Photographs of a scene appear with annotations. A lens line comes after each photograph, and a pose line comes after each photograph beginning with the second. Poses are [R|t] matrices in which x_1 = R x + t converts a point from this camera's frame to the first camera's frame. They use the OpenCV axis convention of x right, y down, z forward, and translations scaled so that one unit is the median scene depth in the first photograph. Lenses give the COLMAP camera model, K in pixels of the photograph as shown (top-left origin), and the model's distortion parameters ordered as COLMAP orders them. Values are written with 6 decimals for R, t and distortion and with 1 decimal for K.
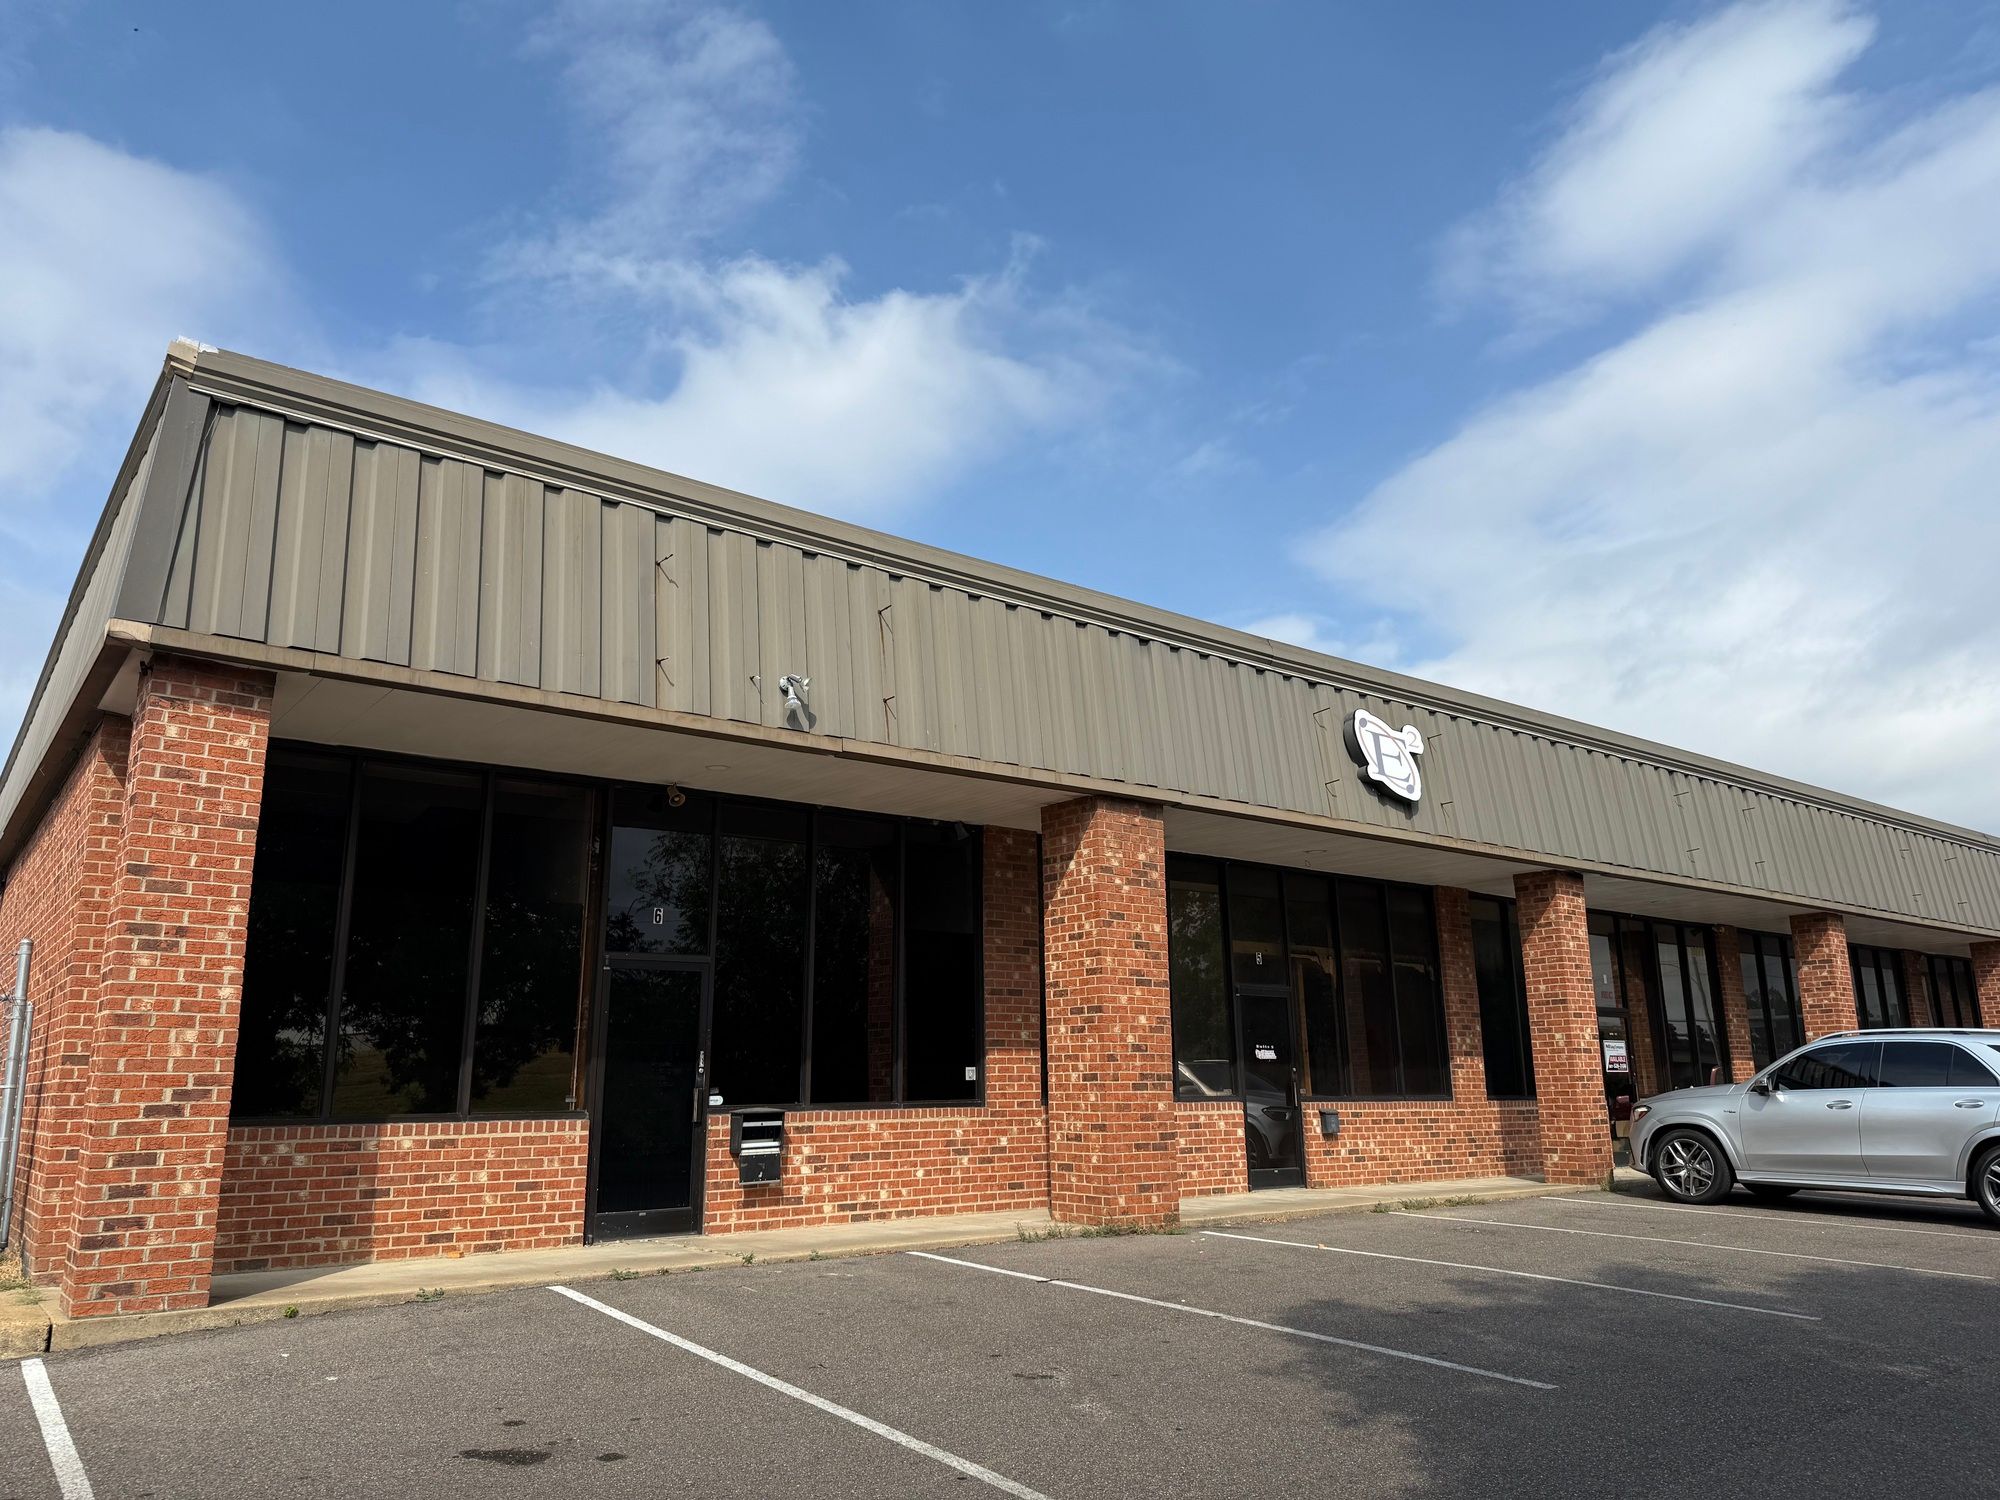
lens RADIAL K [[1395.4, 0, 1000.0], [0, 1395.4, 750.0], [0, 0, 1]] dist [0.061007, -0.091552]
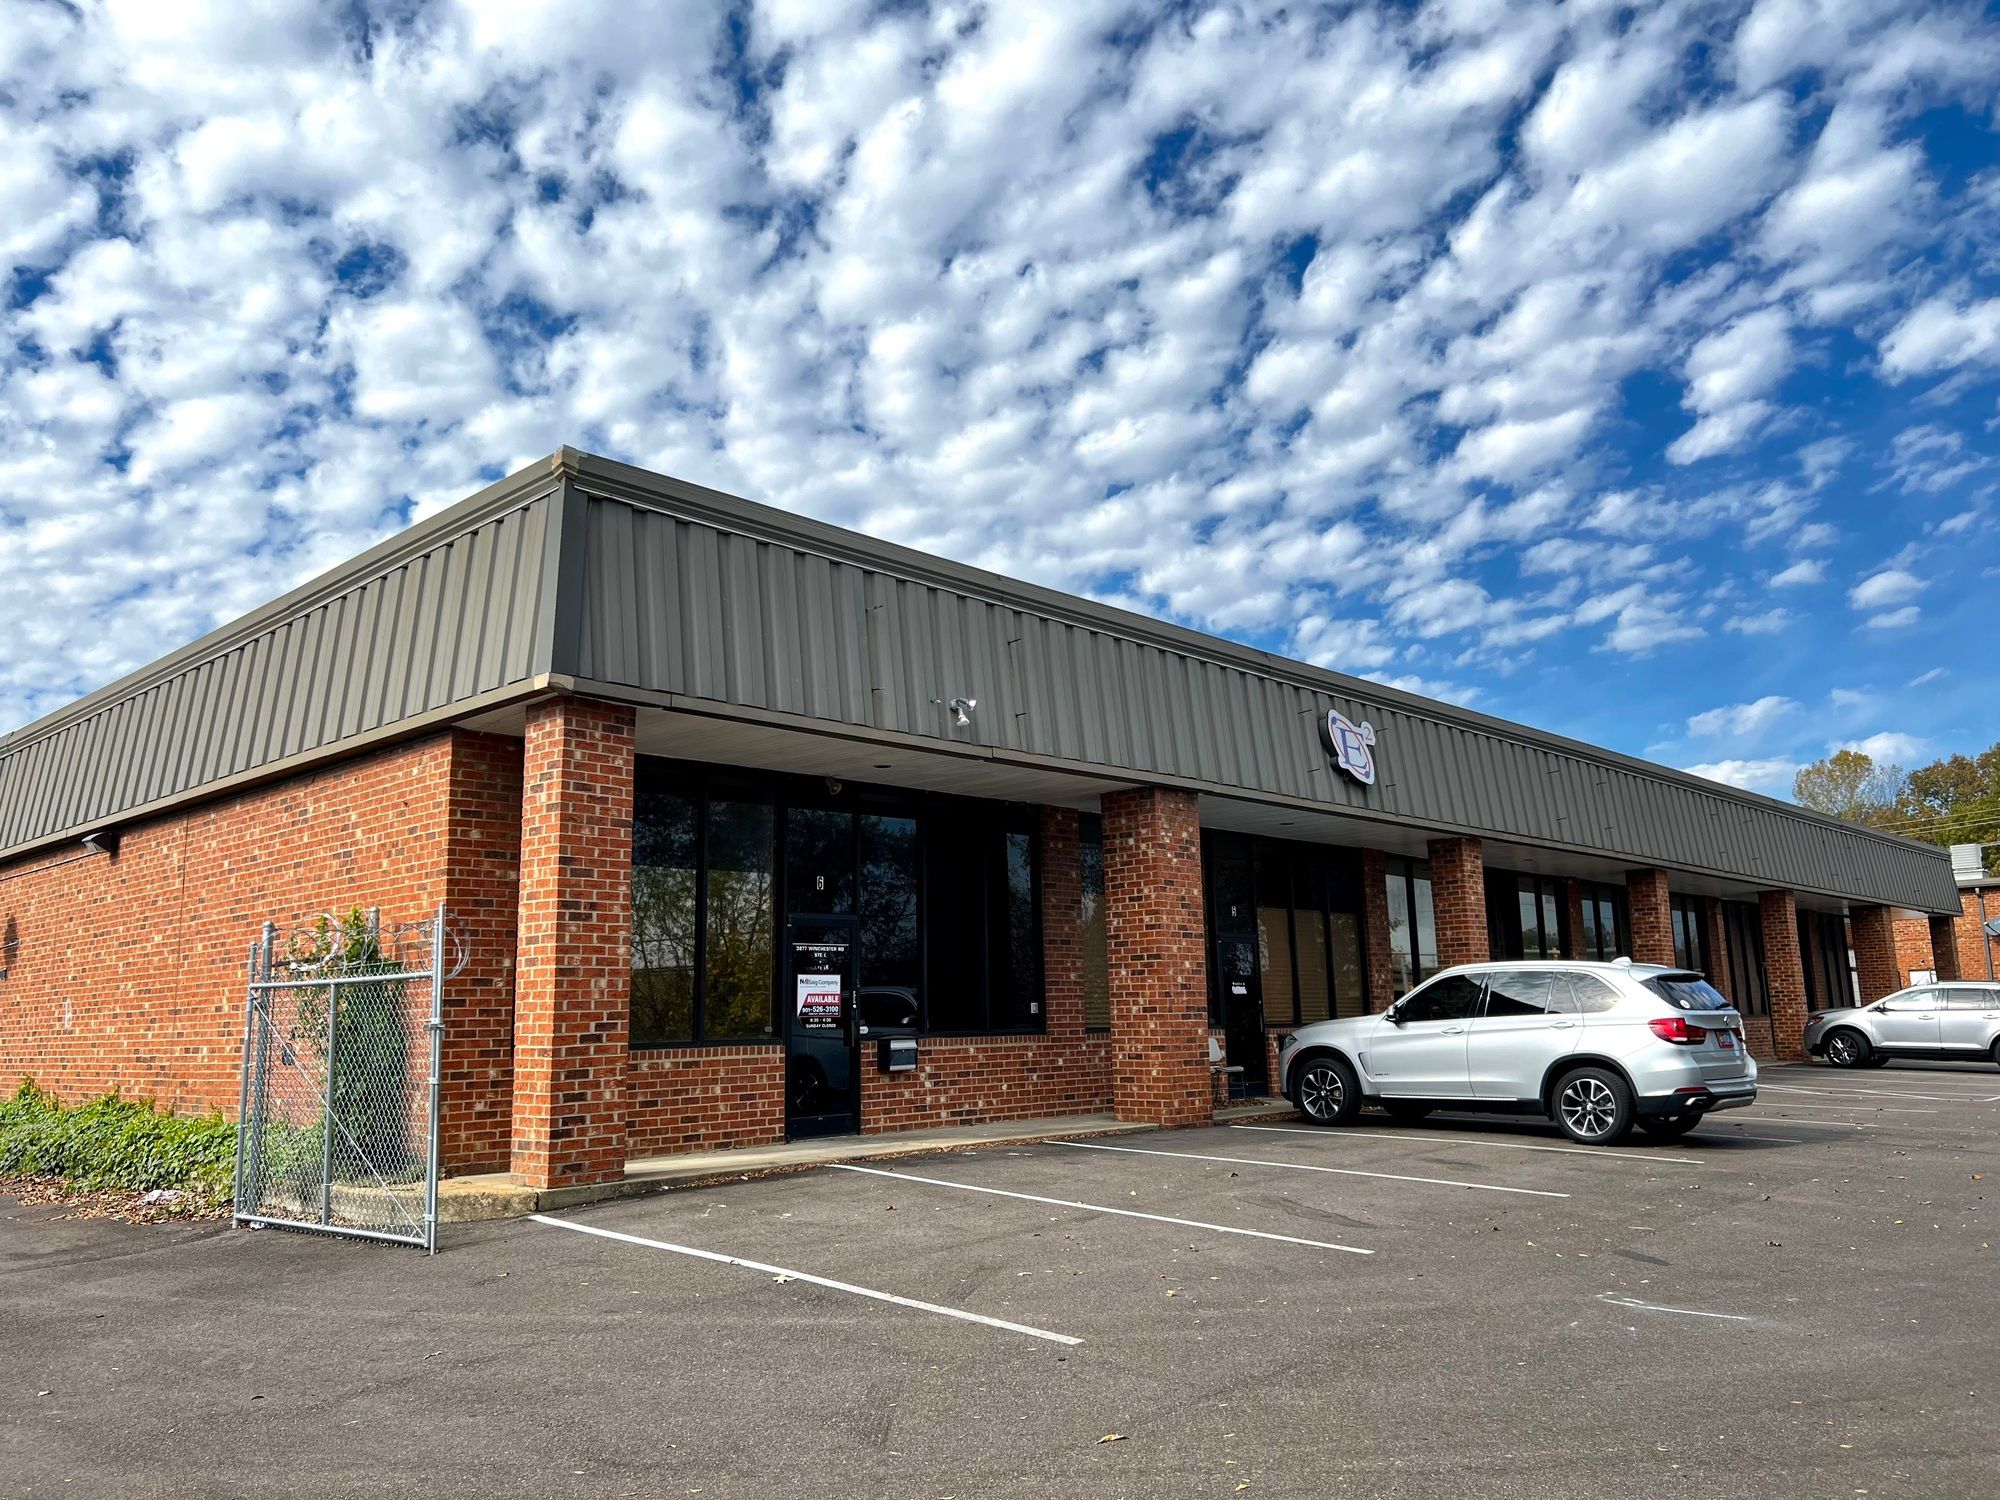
lens RADIAL K [[1522.7, 0, 1000.0], [0, 1522.7, 750.0], [0, 0, 1]] dist [0.053162, -0.034976]
pose [[0.987304, 0.017445, 0.157883, -0.290225], [-0.026682, 0.998042, 0.056574, -0.075297], [-0.156587, -0.060068, 0.985836, -0.326502]]
